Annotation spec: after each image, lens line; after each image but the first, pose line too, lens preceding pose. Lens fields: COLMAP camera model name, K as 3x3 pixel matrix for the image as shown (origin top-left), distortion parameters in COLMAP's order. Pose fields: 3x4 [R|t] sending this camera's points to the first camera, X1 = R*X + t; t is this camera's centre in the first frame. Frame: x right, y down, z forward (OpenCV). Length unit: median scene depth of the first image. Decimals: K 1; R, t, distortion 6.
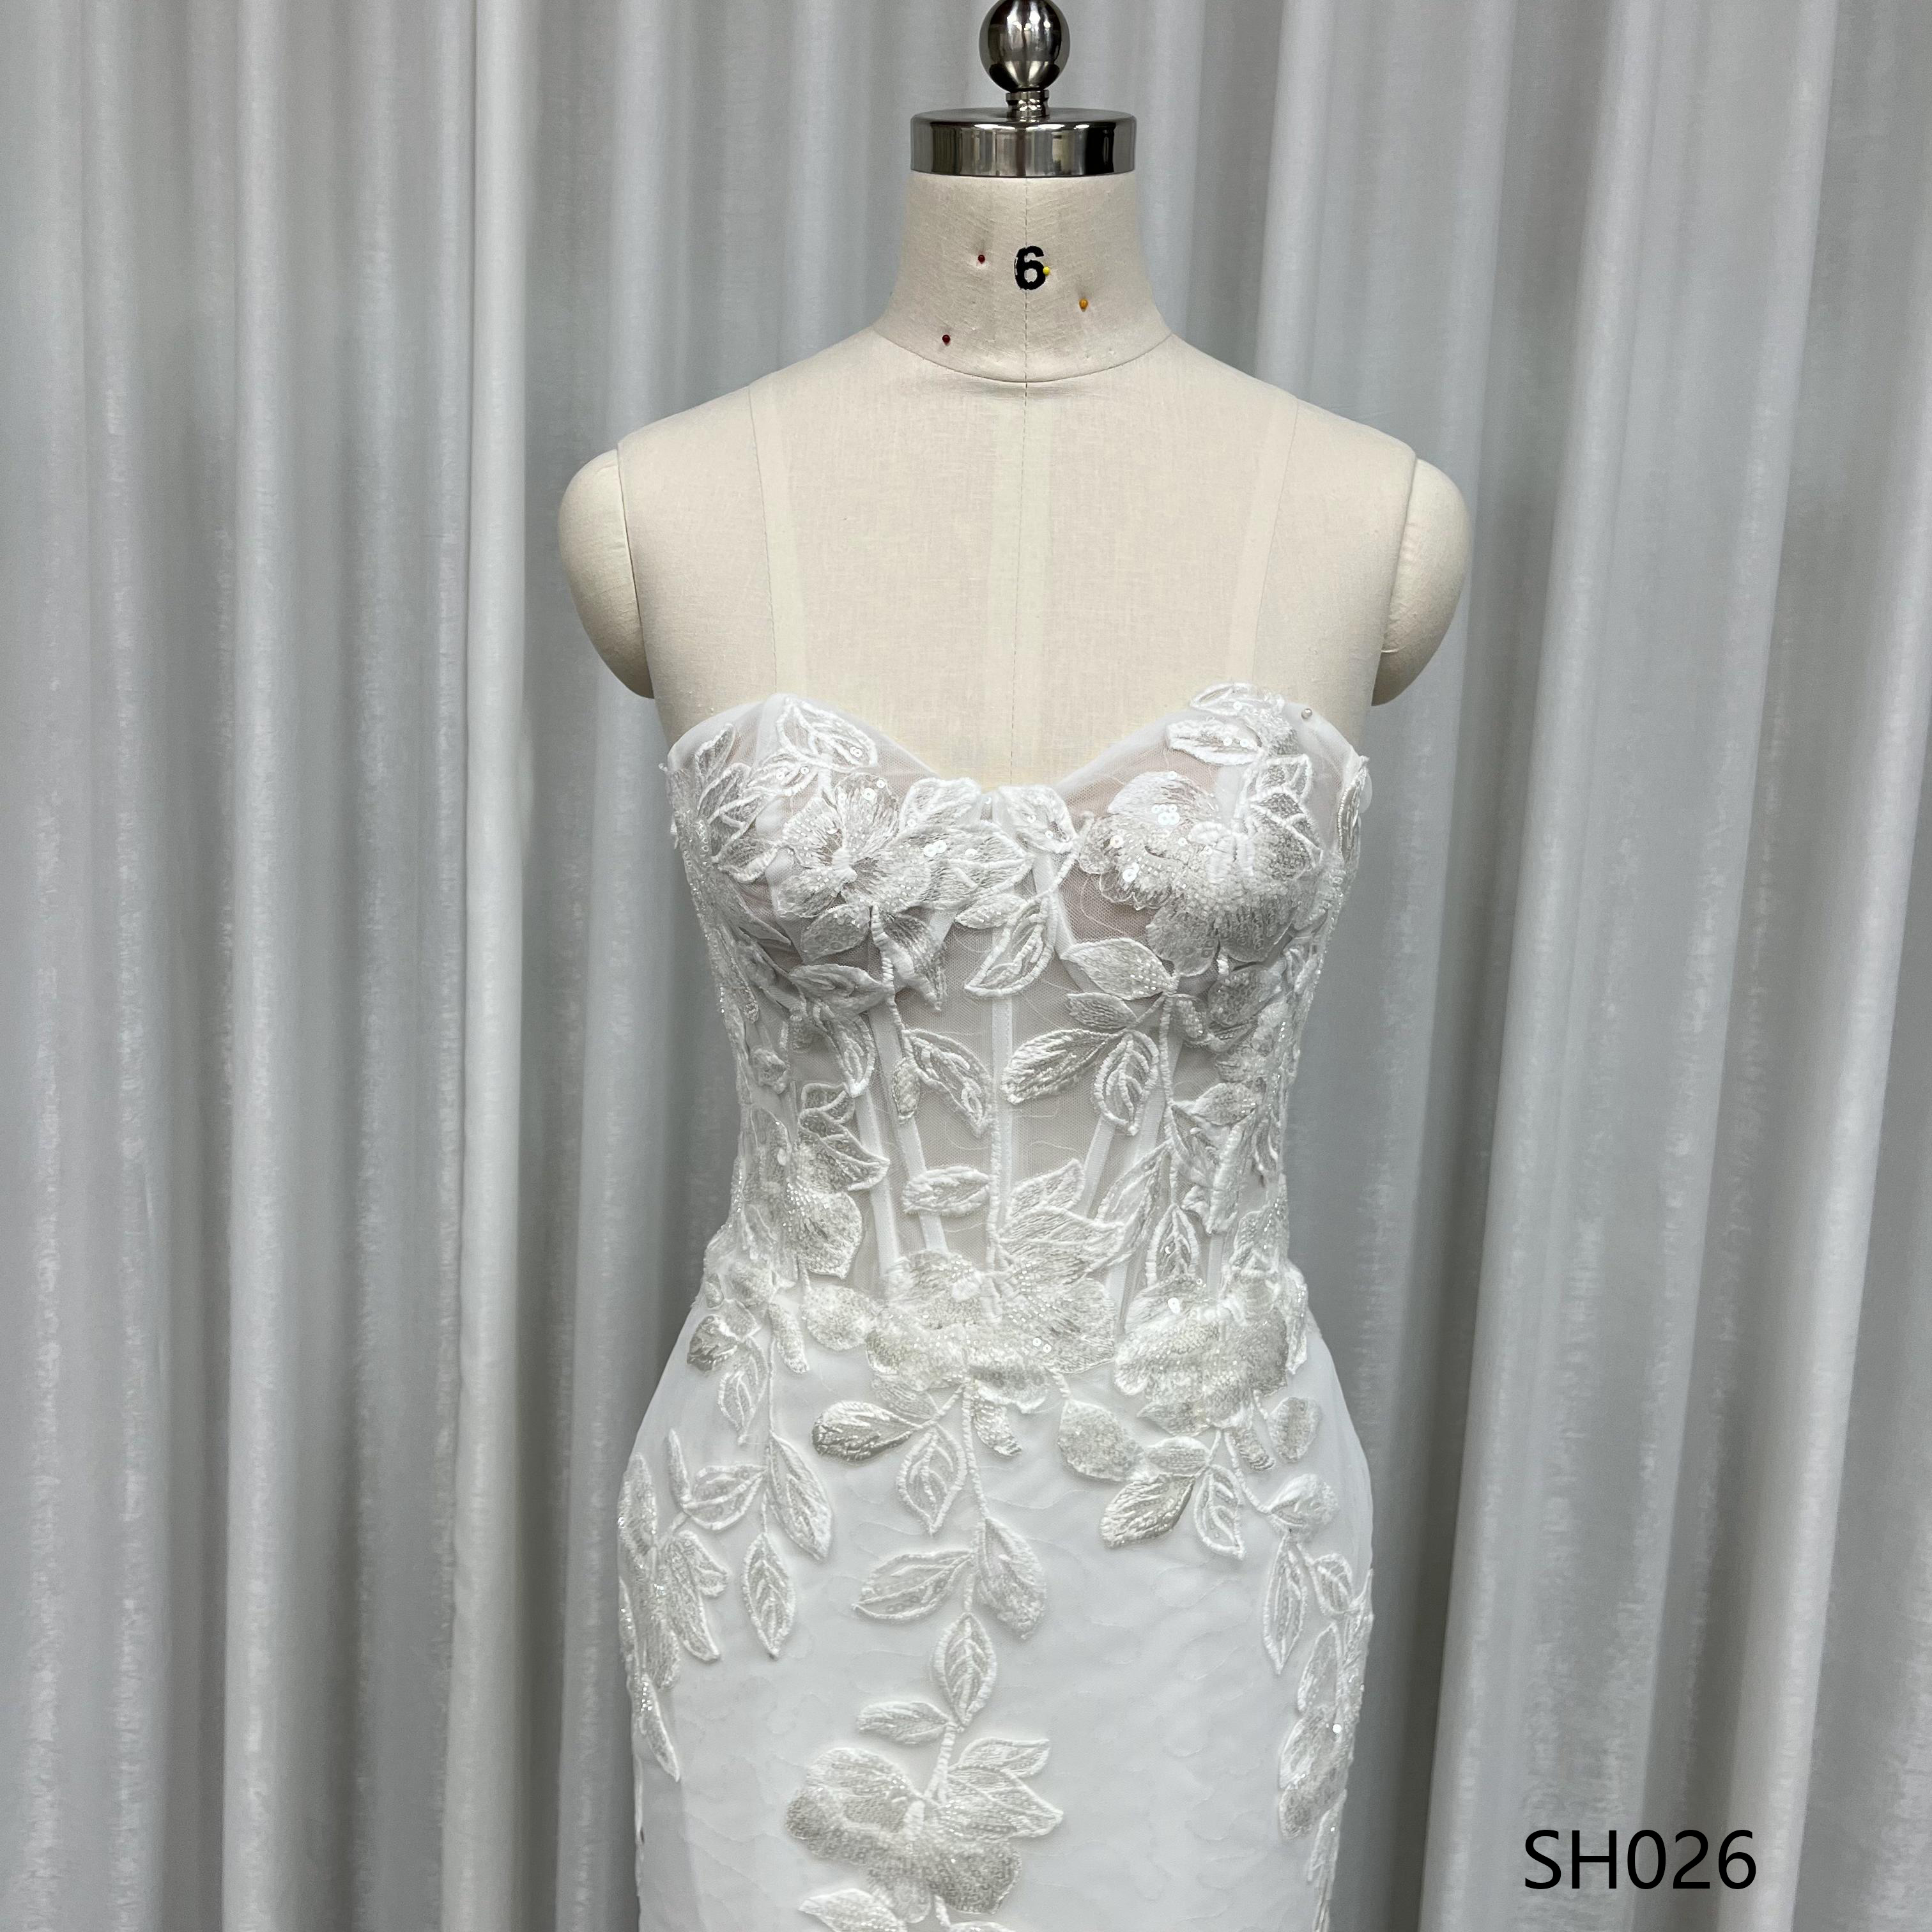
lens RADIAL K [[1974.4, 0, 978.2], [0, 1974.4, 923.2], [0, 0, 1]] dist [0.029976, 0.000000]
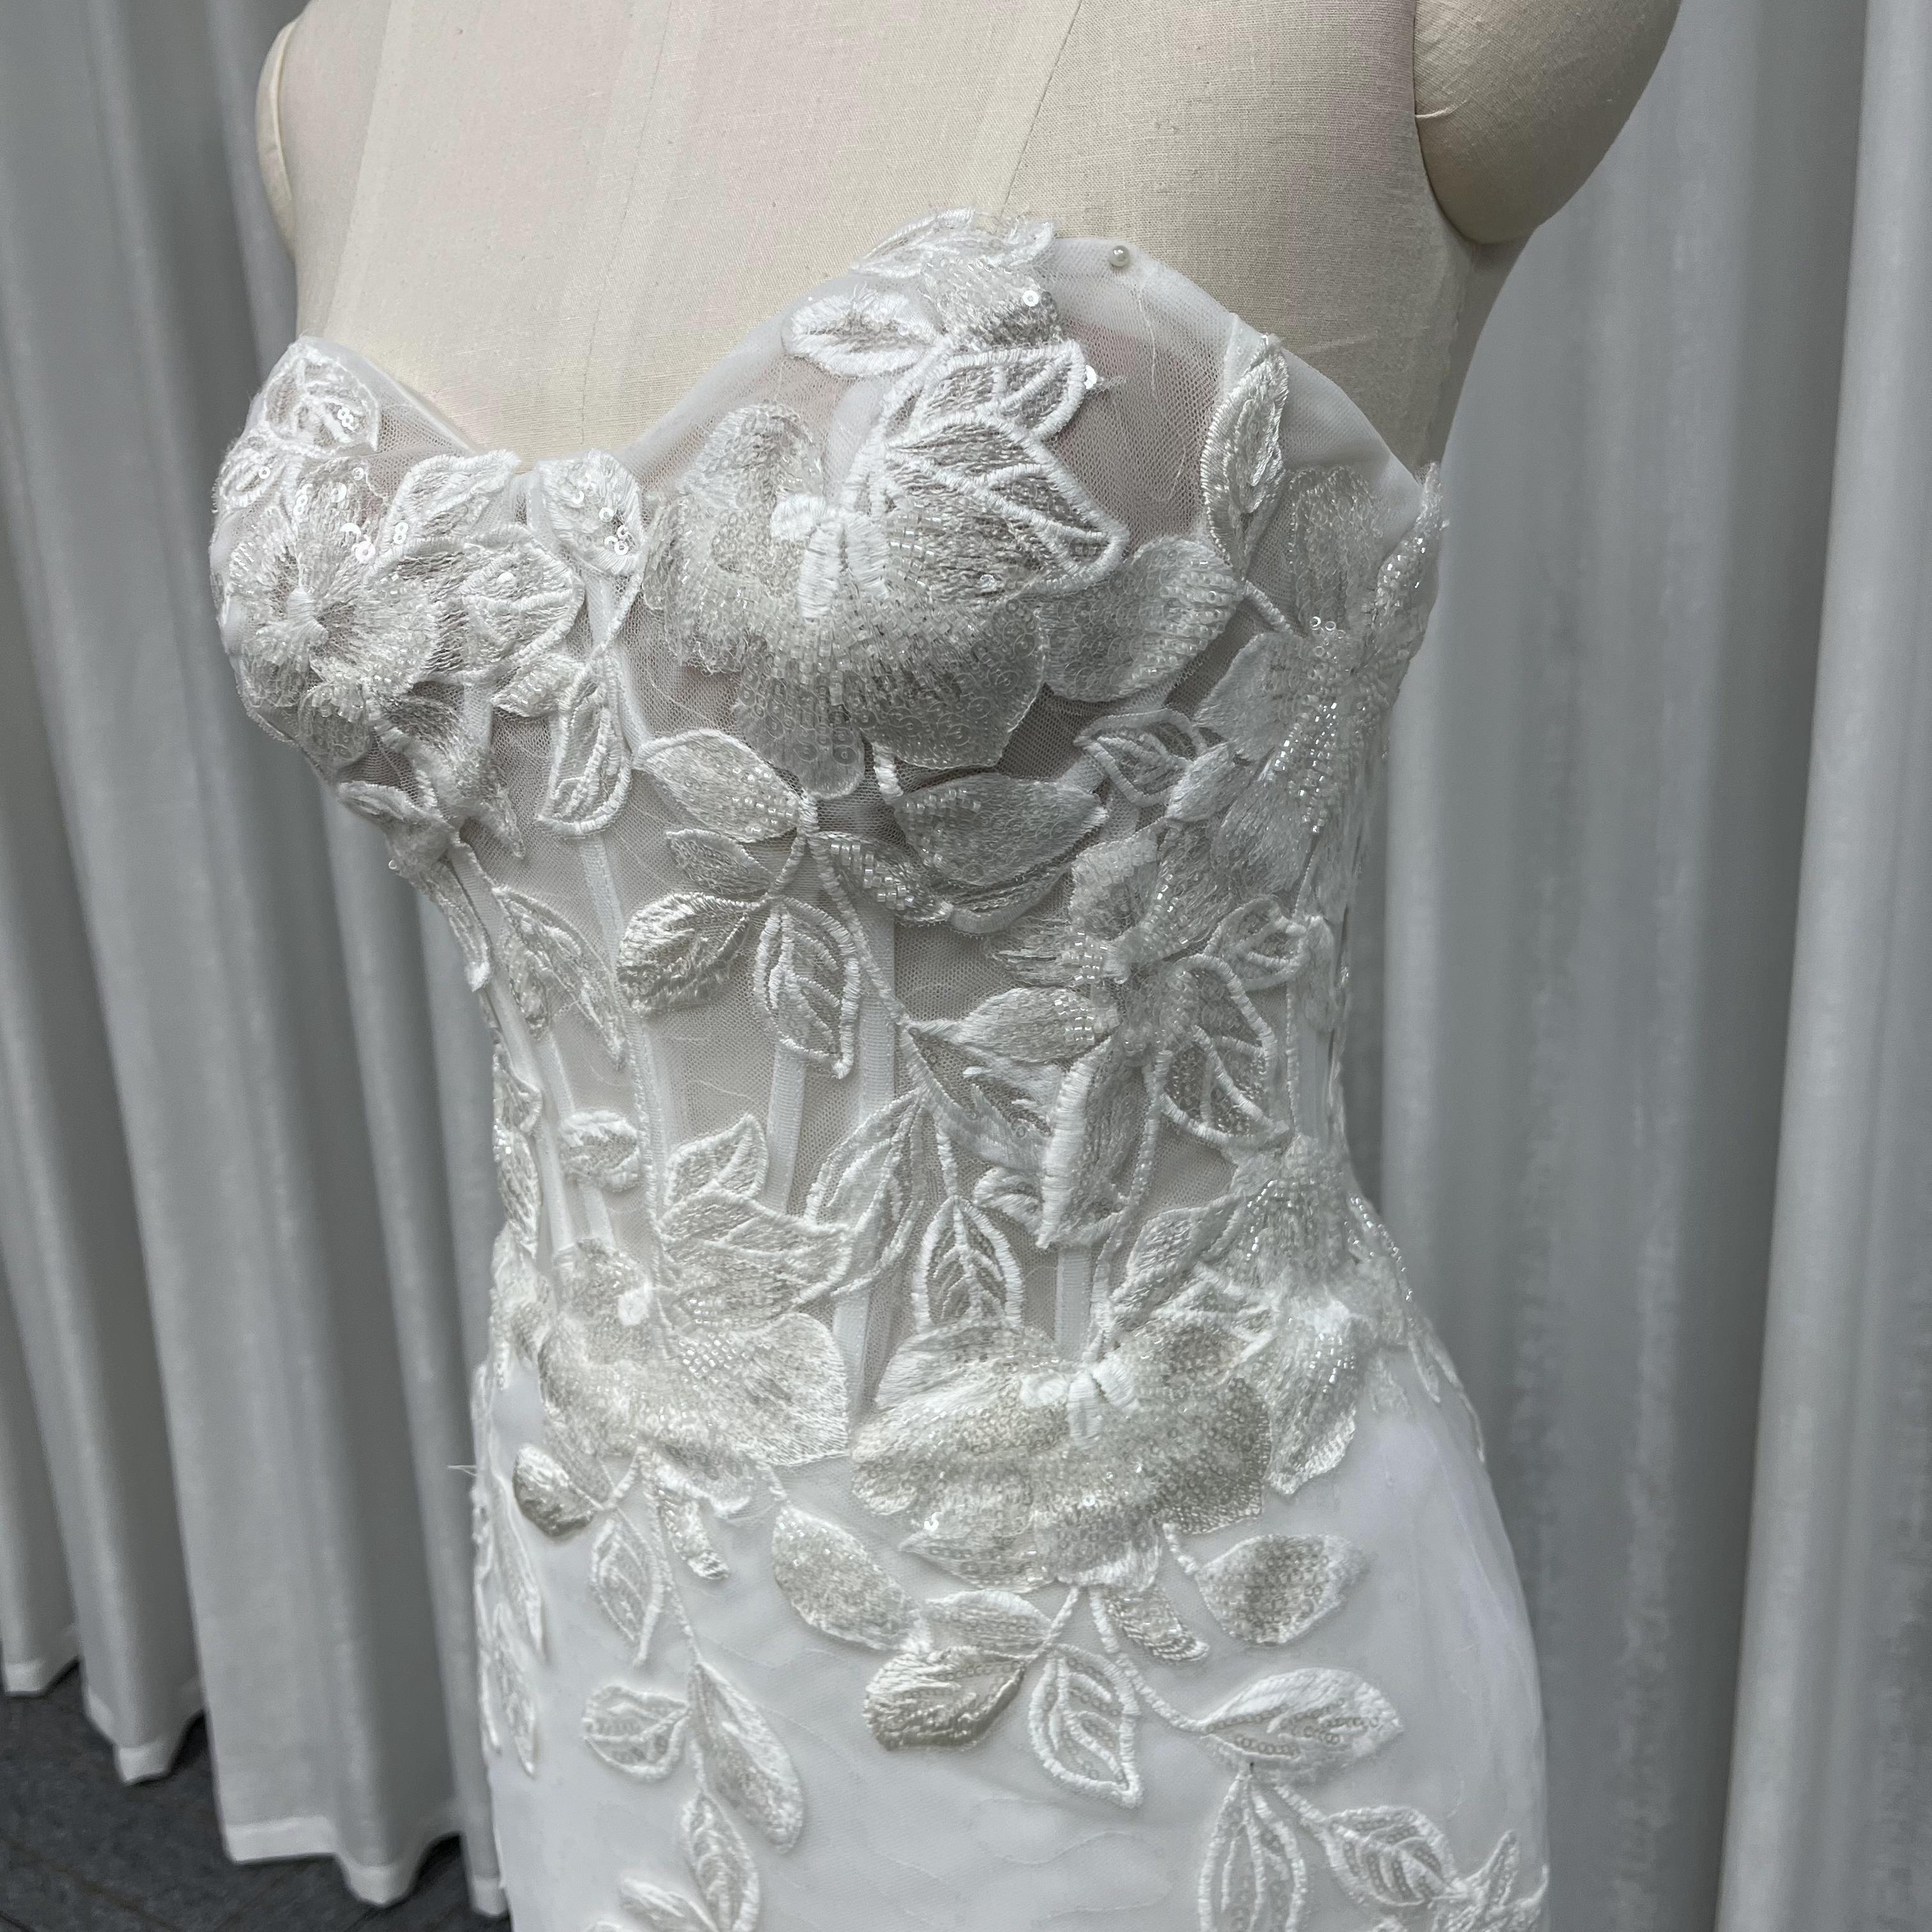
lens RADIAL K [[1974.4, 0, 957.8], [0, 1974.4, 951.5], [0, 0, 1]] dist [0.029976, 0.000000]
pose [[0.875814, 0.029719, -0.481733, 0.373160], [0.033946, 0.991838, 0.122903, 0.003697], [0.481454, -0.123993, 0.867657, 0.528832]]
